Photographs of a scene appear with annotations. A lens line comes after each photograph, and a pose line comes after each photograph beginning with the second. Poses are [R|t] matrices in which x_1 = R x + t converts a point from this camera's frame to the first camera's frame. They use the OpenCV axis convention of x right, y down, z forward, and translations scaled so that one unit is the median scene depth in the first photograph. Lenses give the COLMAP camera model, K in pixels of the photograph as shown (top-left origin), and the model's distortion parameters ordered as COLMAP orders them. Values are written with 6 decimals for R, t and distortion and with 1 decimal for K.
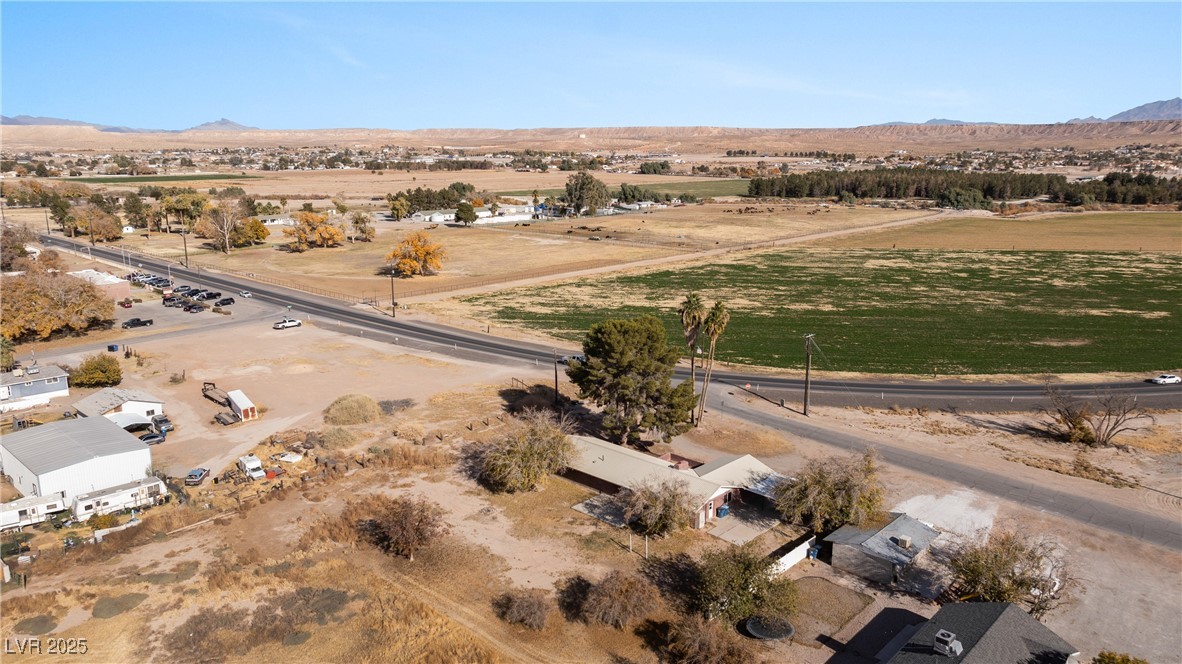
lens RADIAL K [[826.5, 0, 592.2], [0, 826.5, 329.8], [0, 0, 1]] dist [-0.030408, 0.026139]
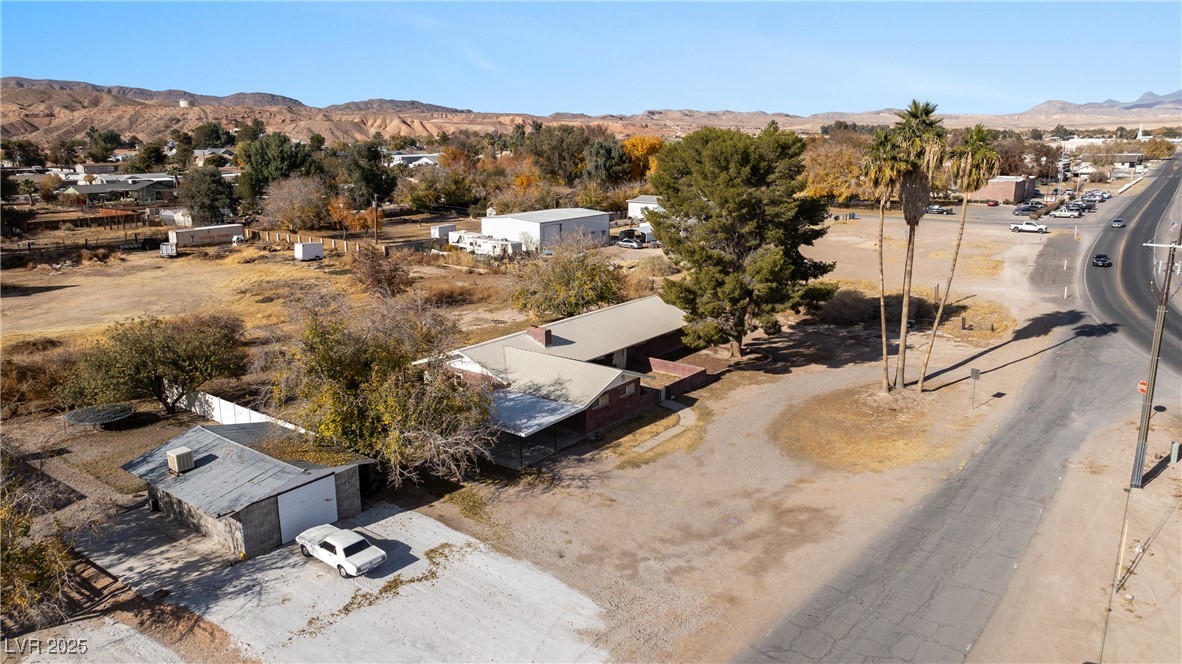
lens RADIAL K [[826.5, 0, 597.0], [0, 826.5, 333.5], [0, 0, 1]] dist [-0.030408, 0.026139]
pose [[0.117946, 0.237573, -0.964183, 0.516217], [-0.214991, 0.954040, 0.208774, 0.020053], [0.969468, 0.182666, 0.163601, 0.688427]]
